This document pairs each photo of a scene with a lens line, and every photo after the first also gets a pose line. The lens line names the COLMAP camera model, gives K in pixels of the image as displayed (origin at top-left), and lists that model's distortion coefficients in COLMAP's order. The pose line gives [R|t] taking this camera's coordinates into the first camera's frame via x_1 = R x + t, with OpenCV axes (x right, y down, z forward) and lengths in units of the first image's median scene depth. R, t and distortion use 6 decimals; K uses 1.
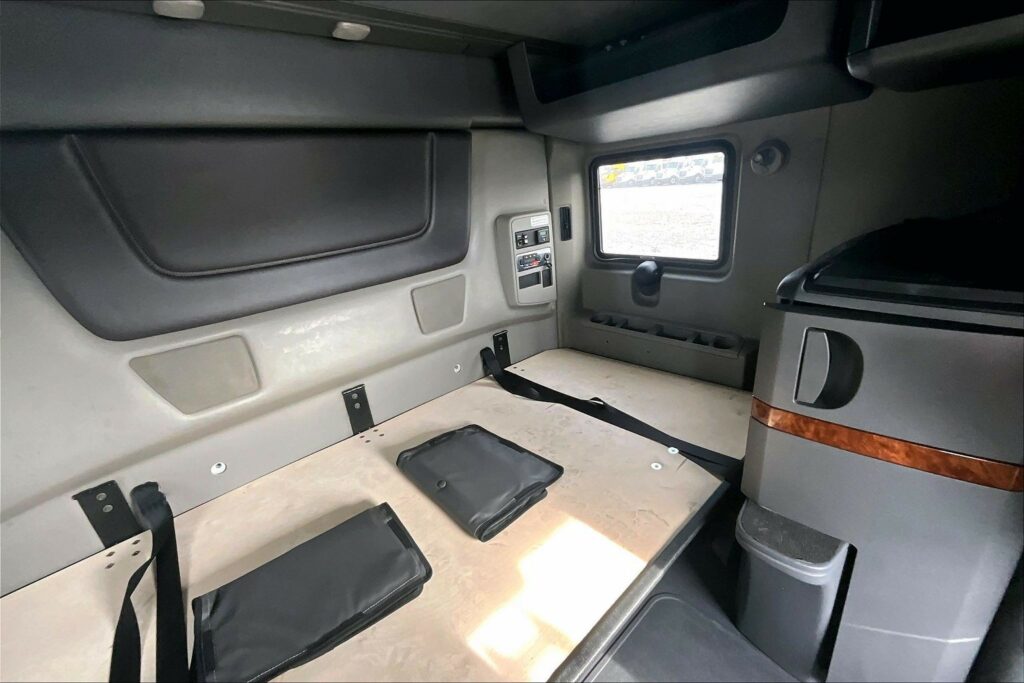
lens RADIAL K [[419.2, 0, 515.5], [0, 419.2, 341.3], [0, 0, 1]] dist [0.001253, 0.000126]
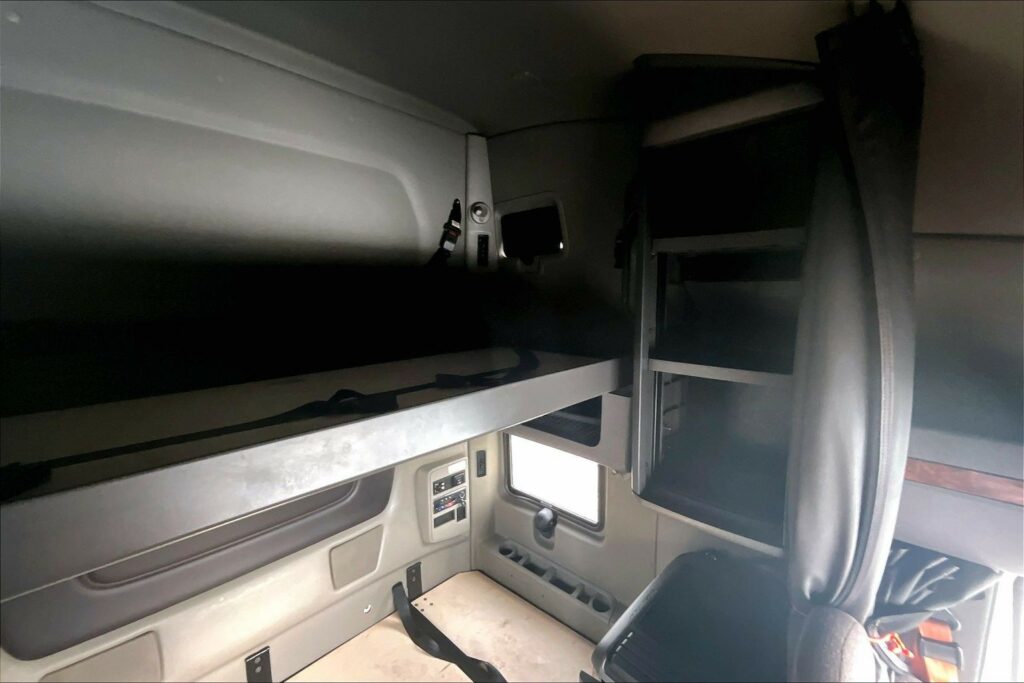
lens RADIAL K [[419.2, 0, 516.5], [0, 419.2, 344.0], [0, 0, 1]] dist [0.001253, 0.000126]
pose [[0.993056, 0.073878, 0.091555, 0.098144], [-0.049659, 0.968737, -0.243069, -0.372533], [-0.106650, 0.236835, 0.965679, -0.252103]]
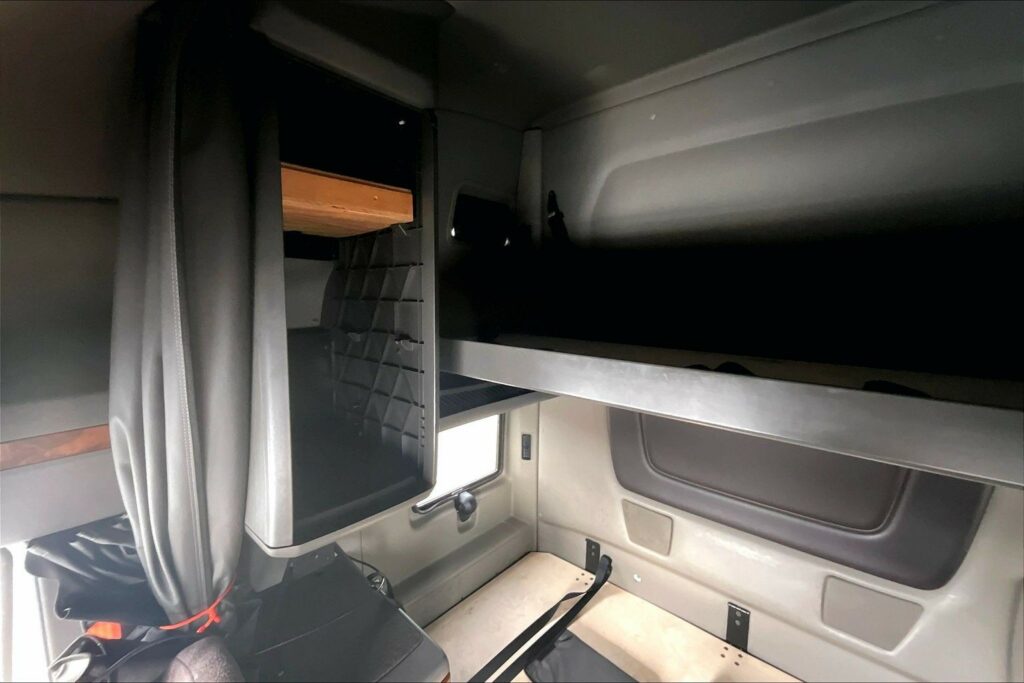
lens RADIAL K [[419.2, 0, 515.8], [0, 419.2, 335.8], [0, 0, 1]] dist [0.001253, 0.000126]
pose [[0.124134, 0.211734, -0.969412, 0.445328], [-0.372506, 0.915456, 0.152249, -0.462334], [0.919690, 0.342212, 0.192511, -0.044067]]
